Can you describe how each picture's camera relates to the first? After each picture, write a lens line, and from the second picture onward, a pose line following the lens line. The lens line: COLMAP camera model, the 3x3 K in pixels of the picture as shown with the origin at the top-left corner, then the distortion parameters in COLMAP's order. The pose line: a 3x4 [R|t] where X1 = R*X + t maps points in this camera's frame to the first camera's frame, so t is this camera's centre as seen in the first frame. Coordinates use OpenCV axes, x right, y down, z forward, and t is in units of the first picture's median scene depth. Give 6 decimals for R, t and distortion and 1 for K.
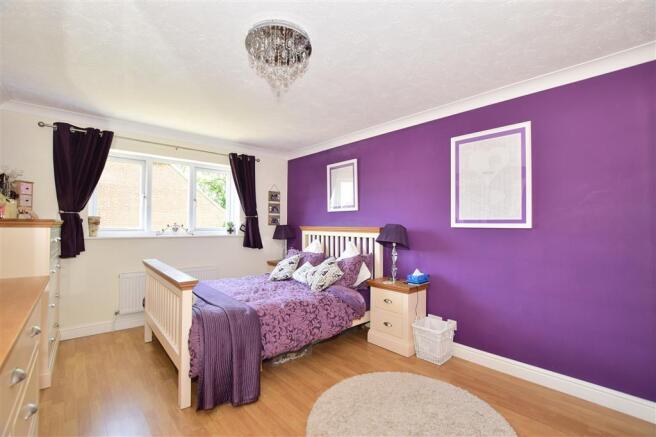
lens RADIAL K [[295.8, 0, 328.0], [0, 295.8, 218.5], [0, 0, 1]] dist [0.000523, 0.000018]
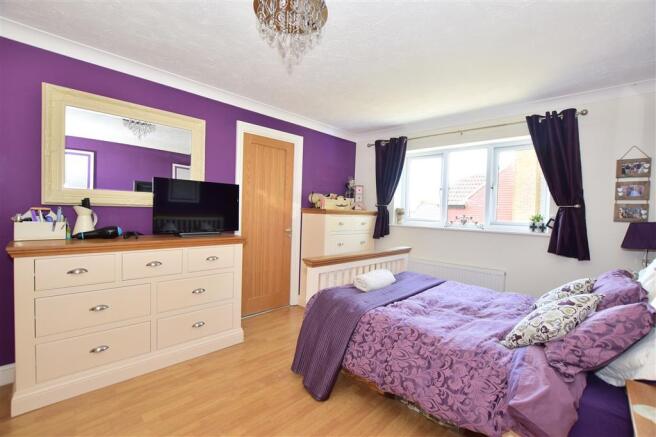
lens RADIAL K [[295.8, 0, 328.0], [0, 295.8, 218.5], [0, 0, 1]] dist [0.000523, 0.000018]
pose [[0.112473, 0.022050, -0.993410, 0.355589], [-0.006138, 0.999750, 0.021496, 0.009671], [0.993636, 0.003680, 0.112580, 0.483813]]
